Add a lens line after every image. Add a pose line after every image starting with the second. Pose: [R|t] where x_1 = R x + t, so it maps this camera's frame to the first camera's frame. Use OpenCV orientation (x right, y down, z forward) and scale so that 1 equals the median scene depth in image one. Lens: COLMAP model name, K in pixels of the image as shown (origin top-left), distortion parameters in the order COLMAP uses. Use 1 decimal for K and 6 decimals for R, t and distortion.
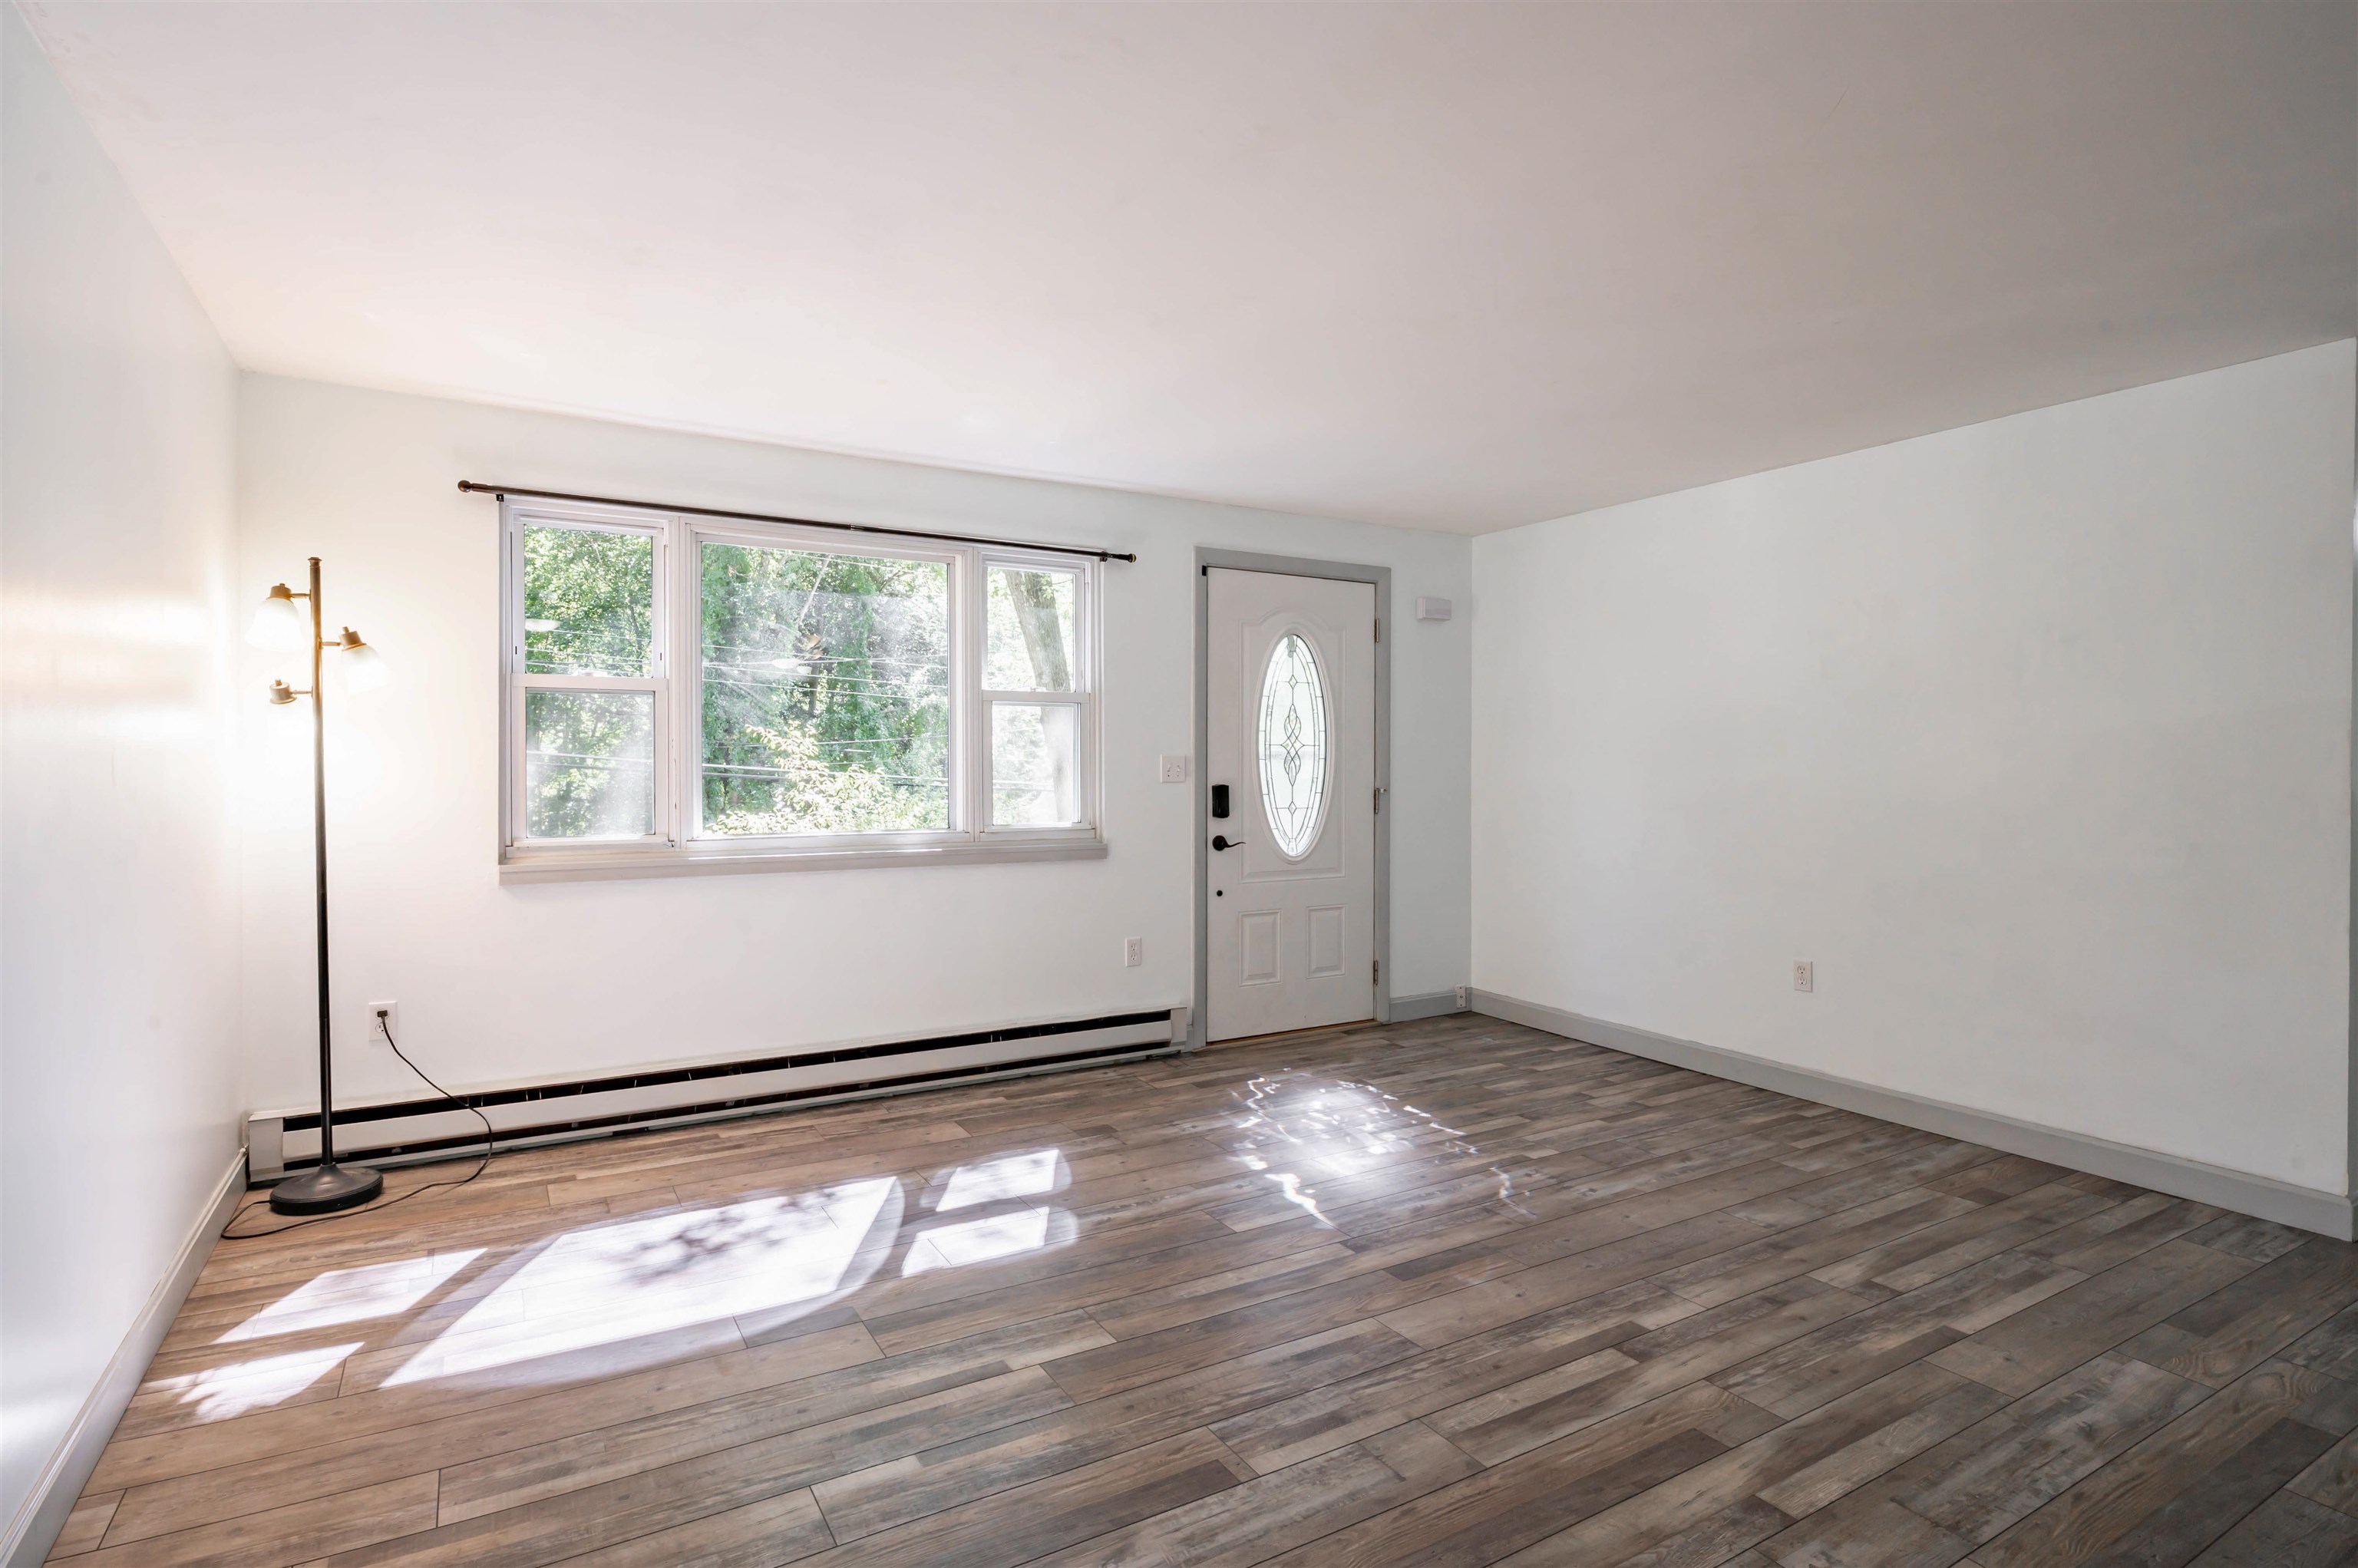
lens RADIAL K [[1177.1, 0, 1179.0], [0, 1177.1, 784.0], [0, 0, 1]] dist [-0.000693, 0.001215]
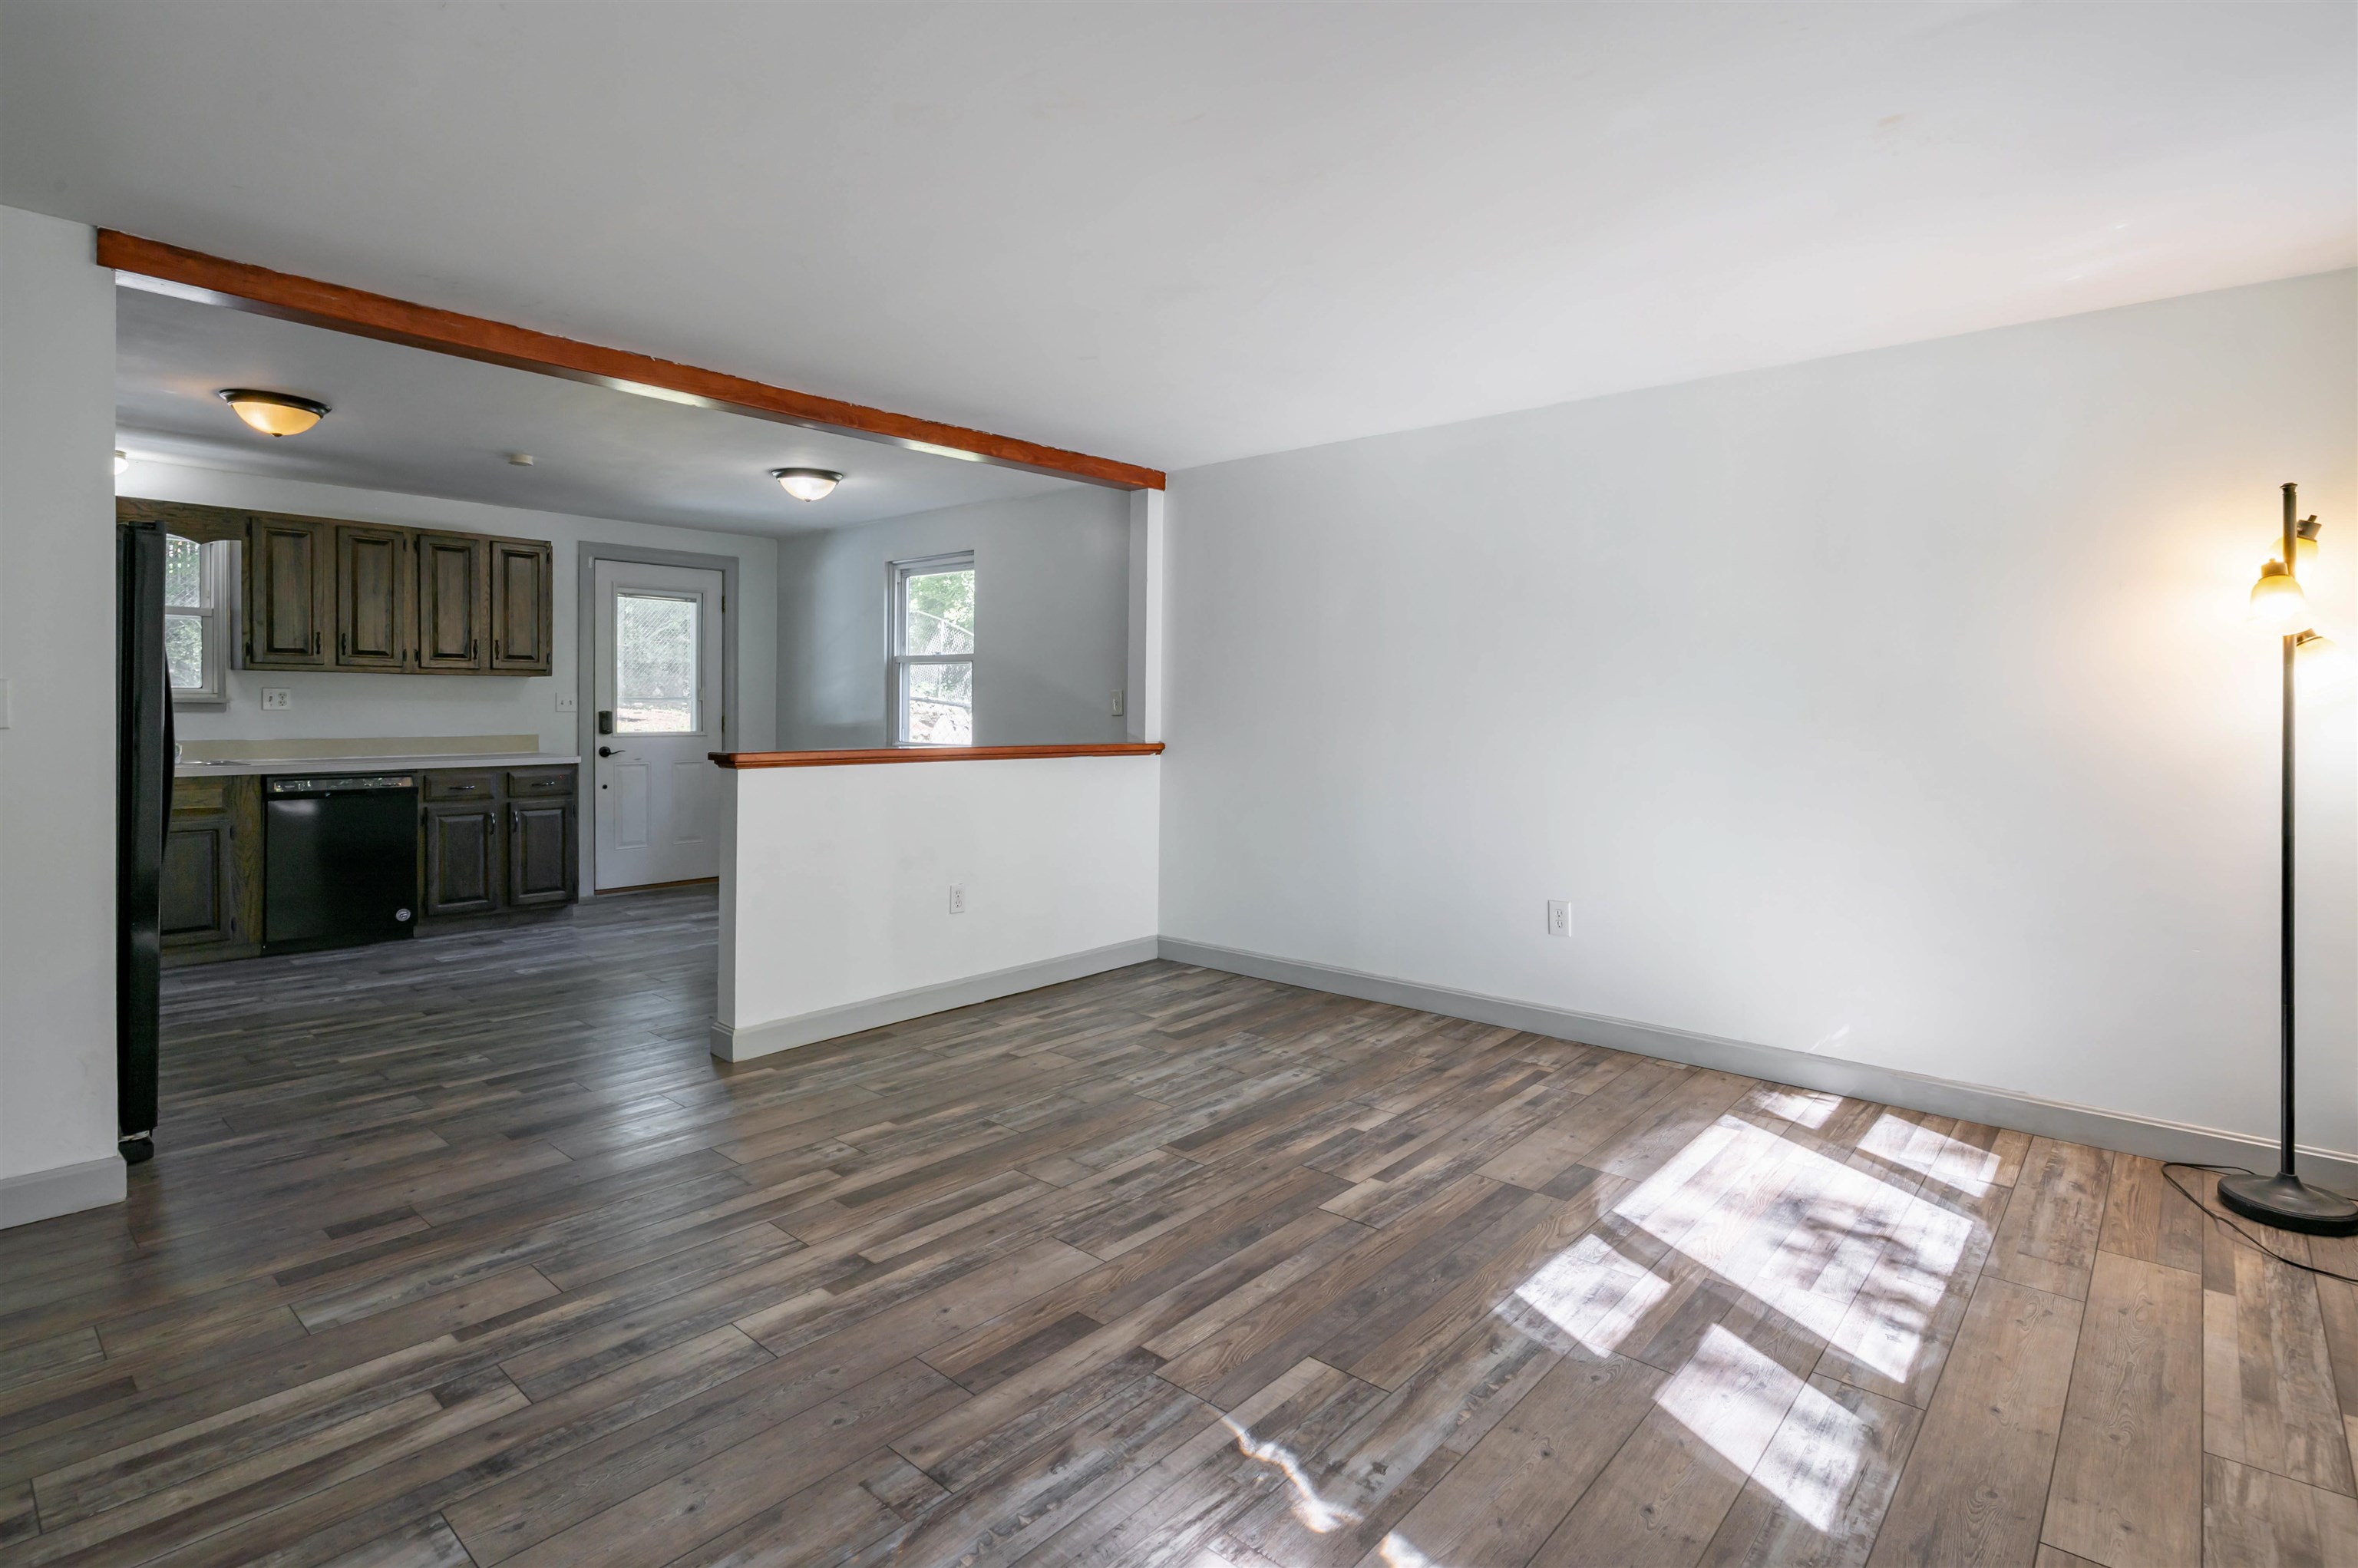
lens RADIAL K [[1157.7, 0, 1173.7], [0, 1157.7, 714.5], [0, 0, 1]] dist [-0.000457, 0.001185]
pose [[-0.954654, -0.008480, -0.297596, 0.292435], [-0.016556, 0.999560, 0.024628, -0.021799], [0.297256, 0.028438, -0.954374, 1.402740]]
